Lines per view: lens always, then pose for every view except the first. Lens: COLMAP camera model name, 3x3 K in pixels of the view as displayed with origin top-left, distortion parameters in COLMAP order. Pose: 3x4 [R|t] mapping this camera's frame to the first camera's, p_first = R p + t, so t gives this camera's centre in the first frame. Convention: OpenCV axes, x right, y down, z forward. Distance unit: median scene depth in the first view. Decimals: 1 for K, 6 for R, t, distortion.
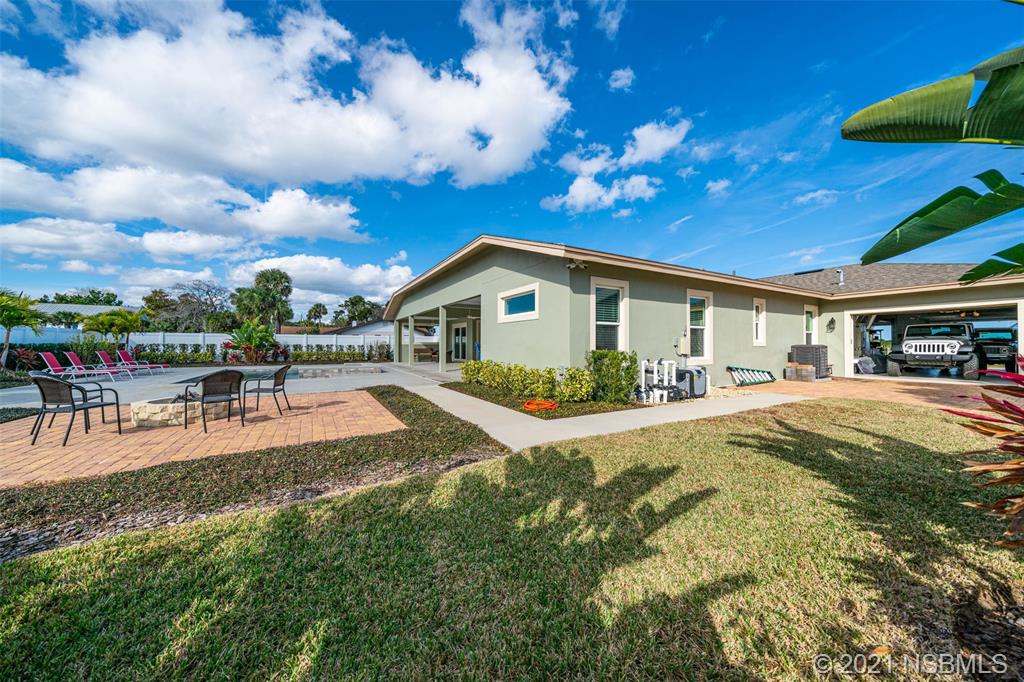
lens RADIAL K [[339.6, 0, 512.0], [0, 339.6, 341.0], [0, 0, 1]] dist [-0.000372, -0.000110]
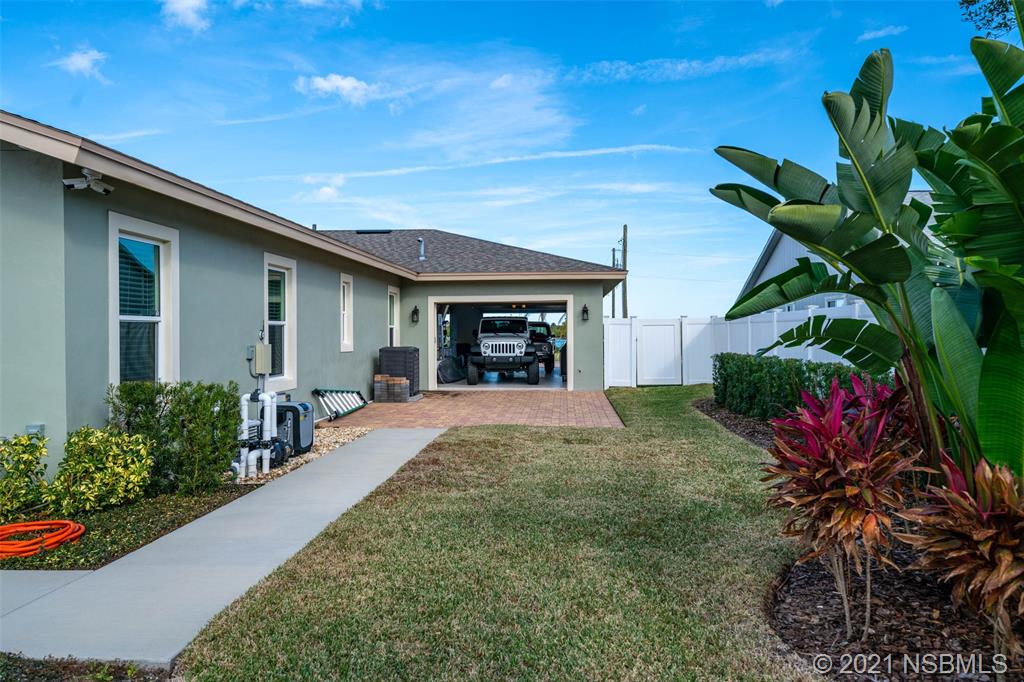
lens RADIAL K [[683.6, 0, 512.0], [0, 683.6, 341.0], [0, 0, 1]] dist [0.005501, 0.002294]
pose [[0.563283, -0.012219, 0.826174, -0.151250], [-0.004796, 0.999825, 0.018058, -0.031743], [-0.826250, -0.014134, 0.563126, 0.057662]]
